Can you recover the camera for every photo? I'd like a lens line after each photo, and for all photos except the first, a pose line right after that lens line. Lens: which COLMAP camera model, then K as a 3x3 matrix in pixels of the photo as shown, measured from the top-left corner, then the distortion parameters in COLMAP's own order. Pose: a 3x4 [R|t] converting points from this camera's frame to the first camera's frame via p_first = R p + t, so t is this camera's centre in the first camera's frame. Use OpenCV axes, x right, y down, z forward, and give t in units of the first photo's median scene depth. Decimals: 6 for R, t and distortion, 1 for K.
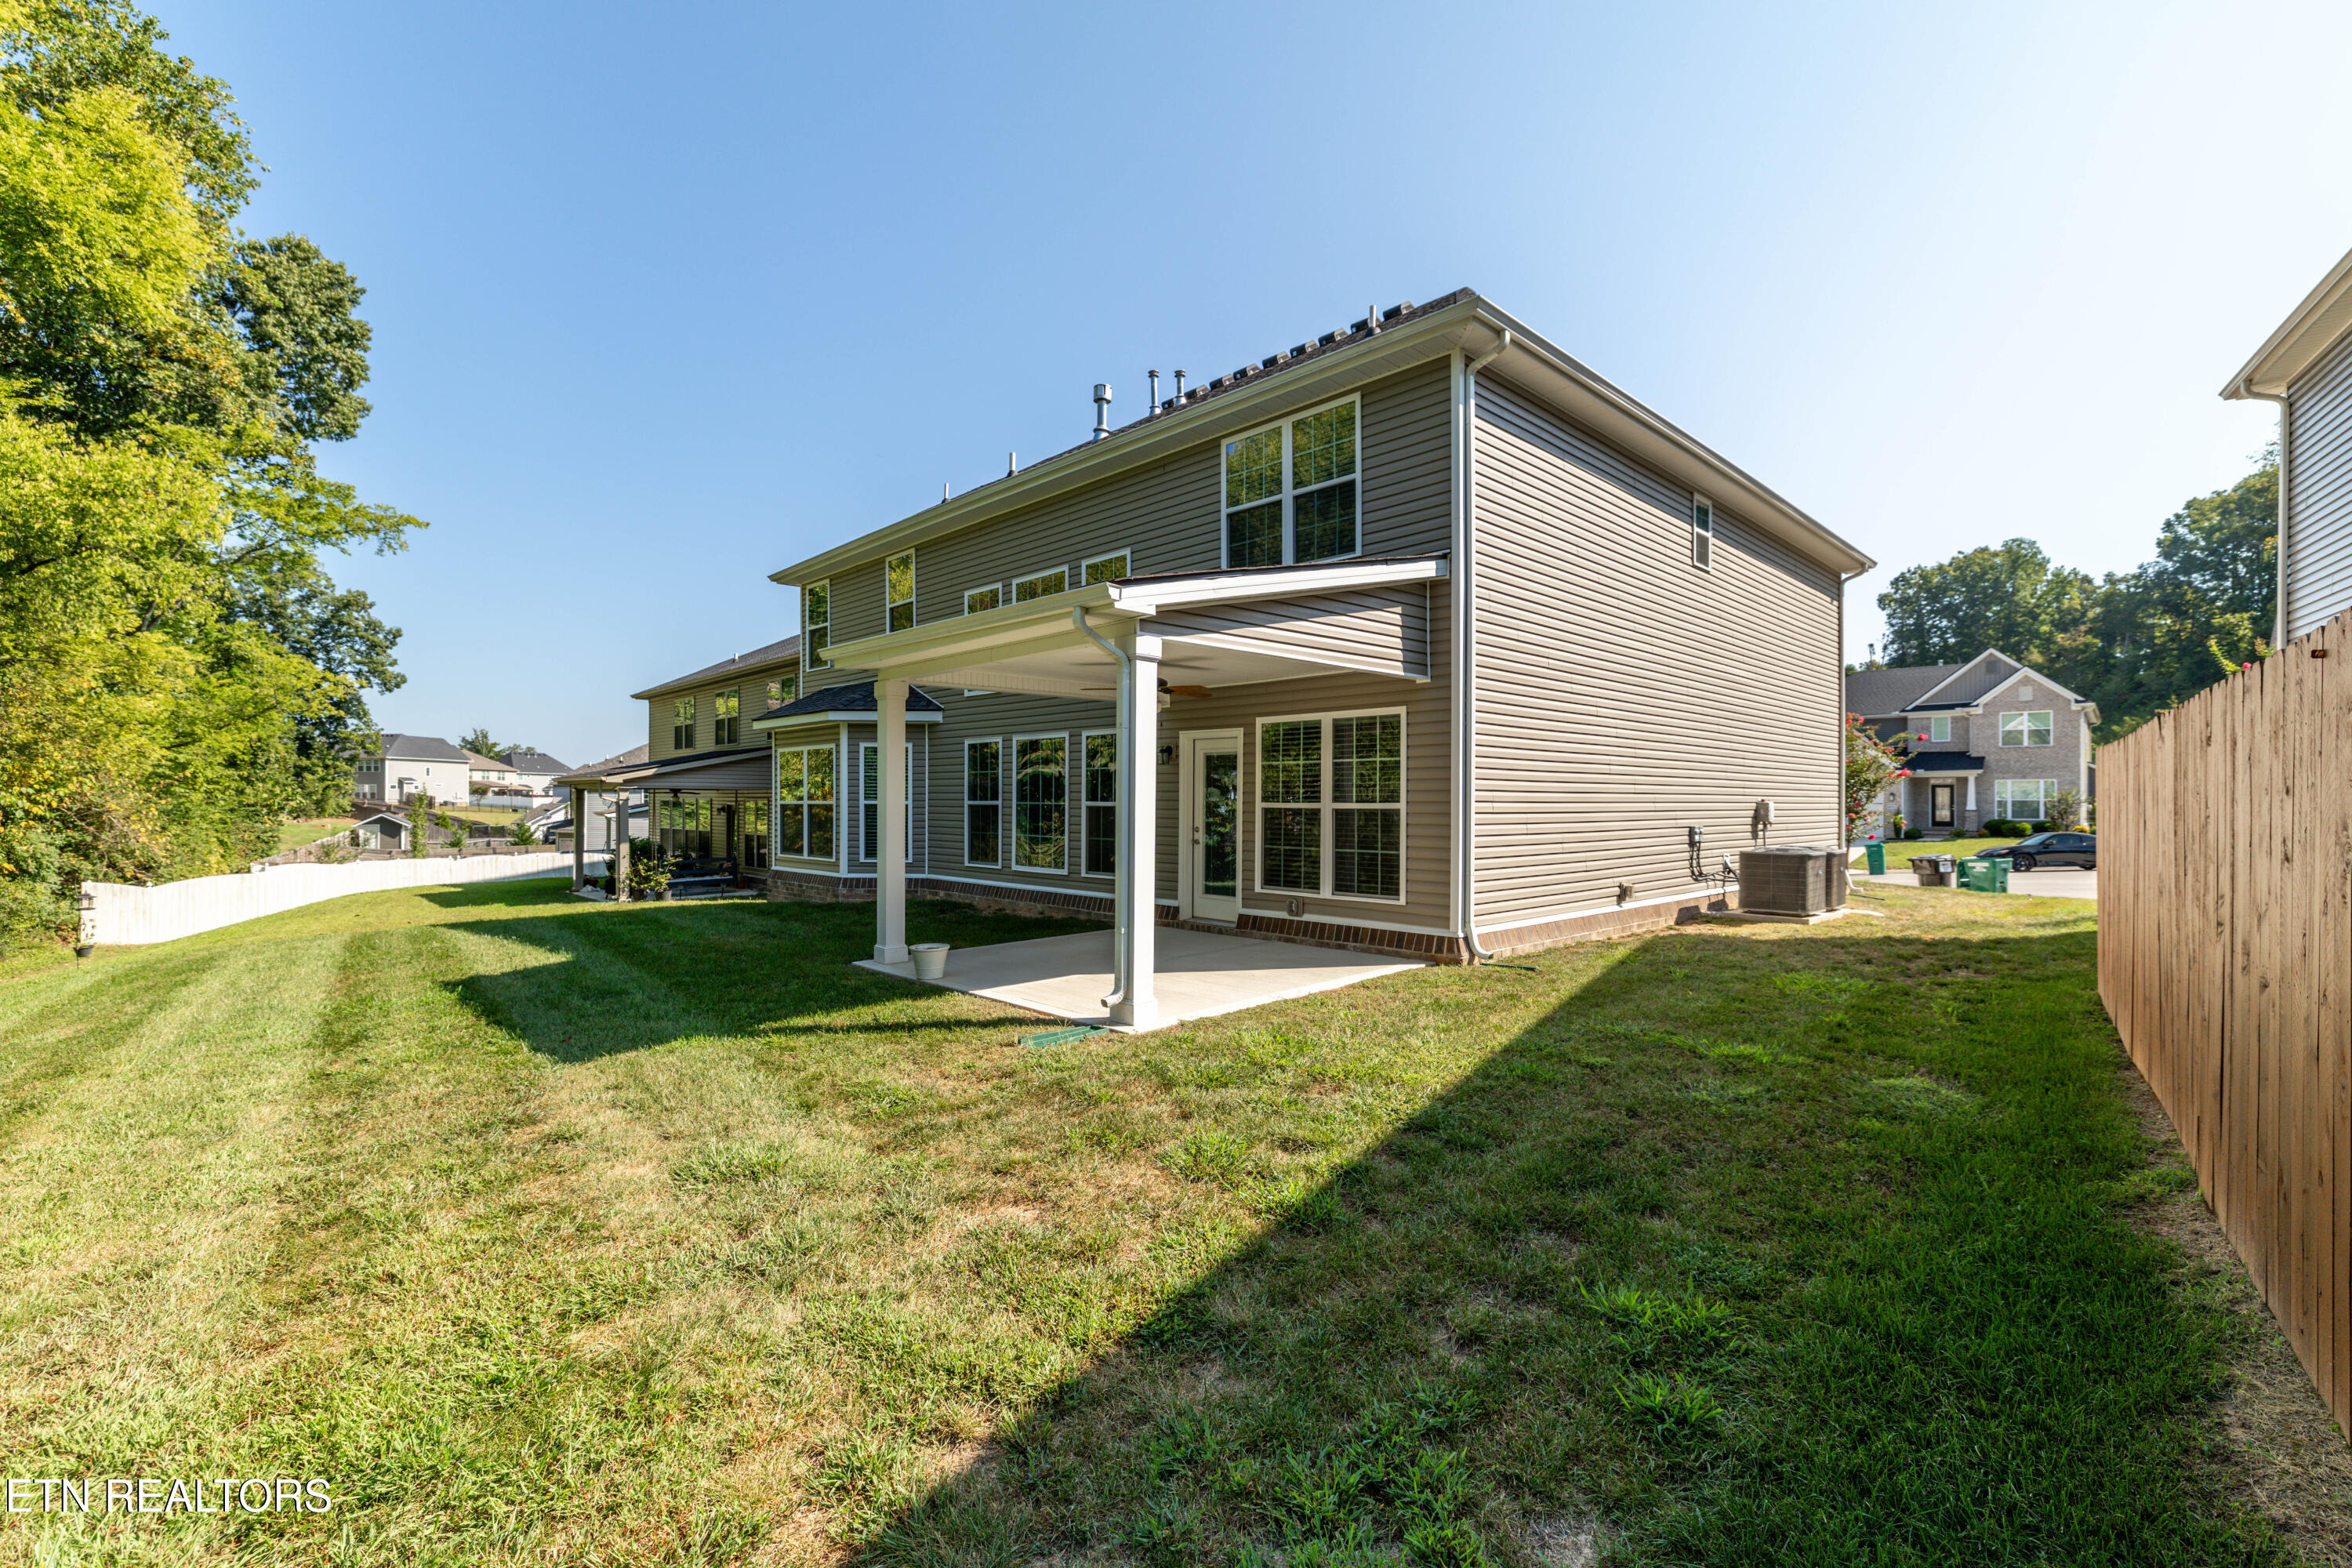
lens RADIAL K [[1026.1, 0, 1175.7], [0, 1026.1, 797.3], [0, 0, 1]] dist [-0.006684, 0.000397]
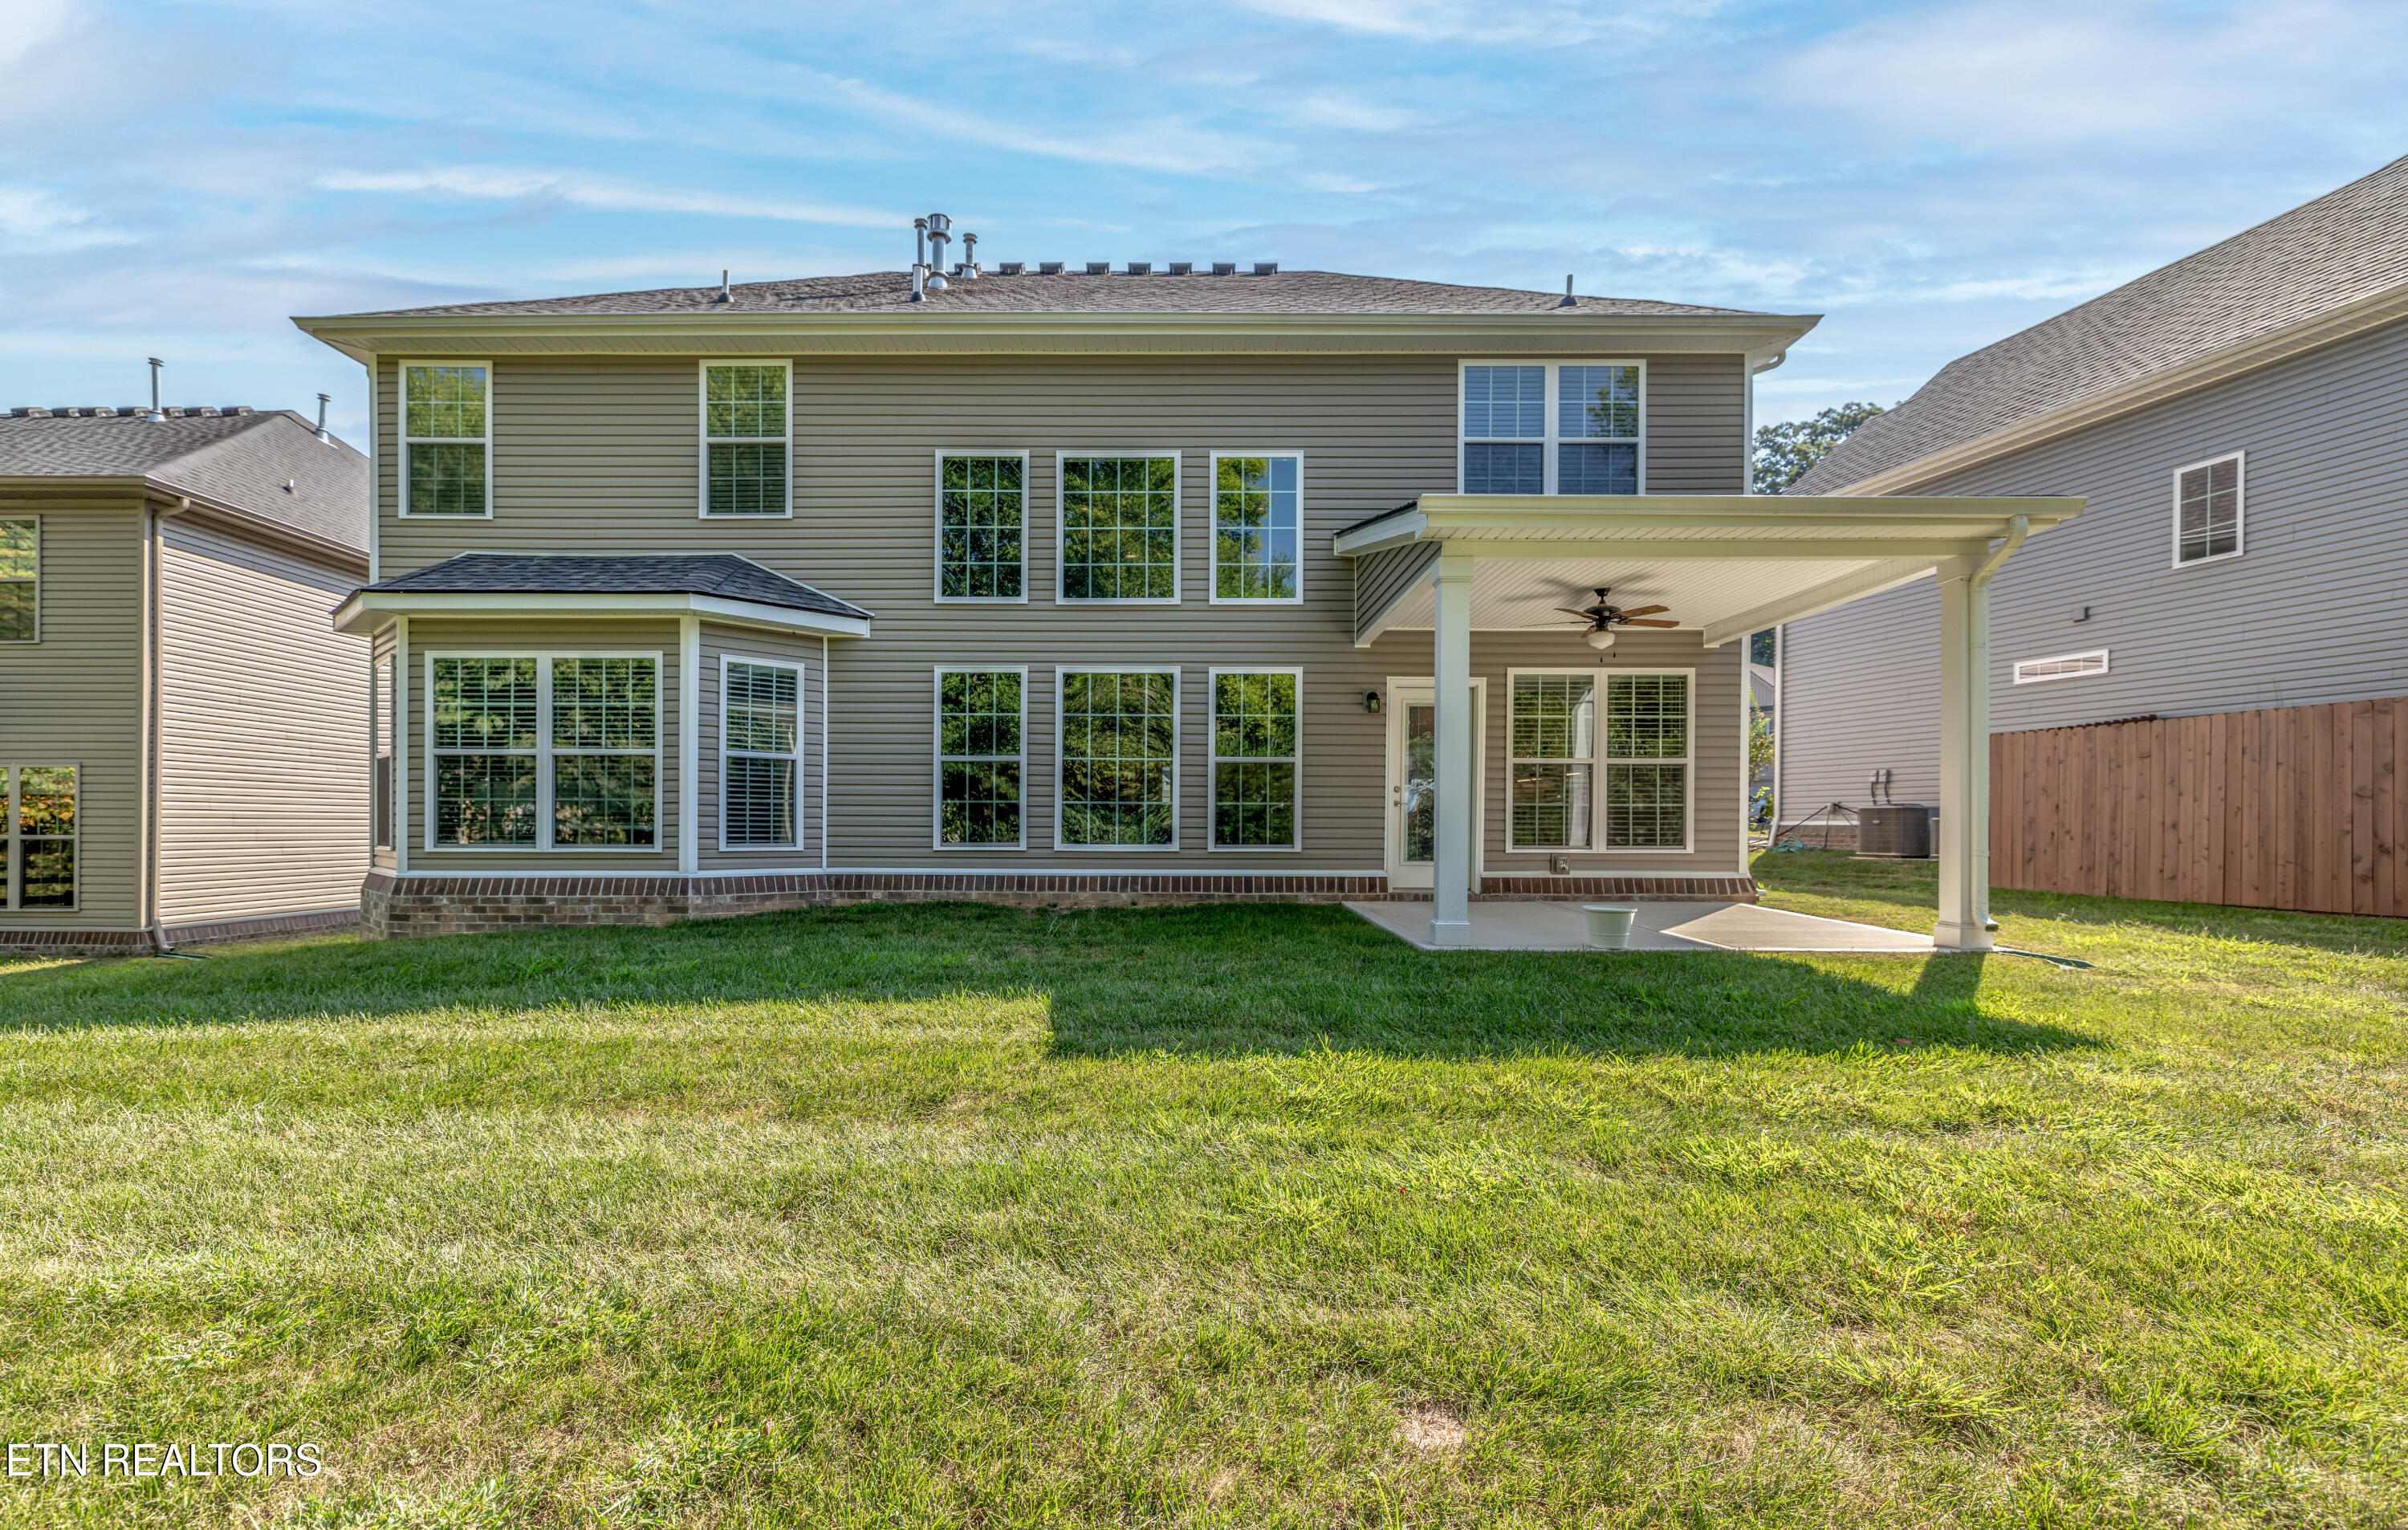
lens RADIAL K [[919.1, 0, 1203.2], [0, 919.1, 755.4], [0, 0, 1]] dist [-0.002264, -0.000046]
pose [[0.690420, -0.005221, 0.723390, -0.725873], [-0.002314, 0.999953, 0.009425, -0.004482], [-0.723405, -0.008181, 0.690376, 0.621369]]
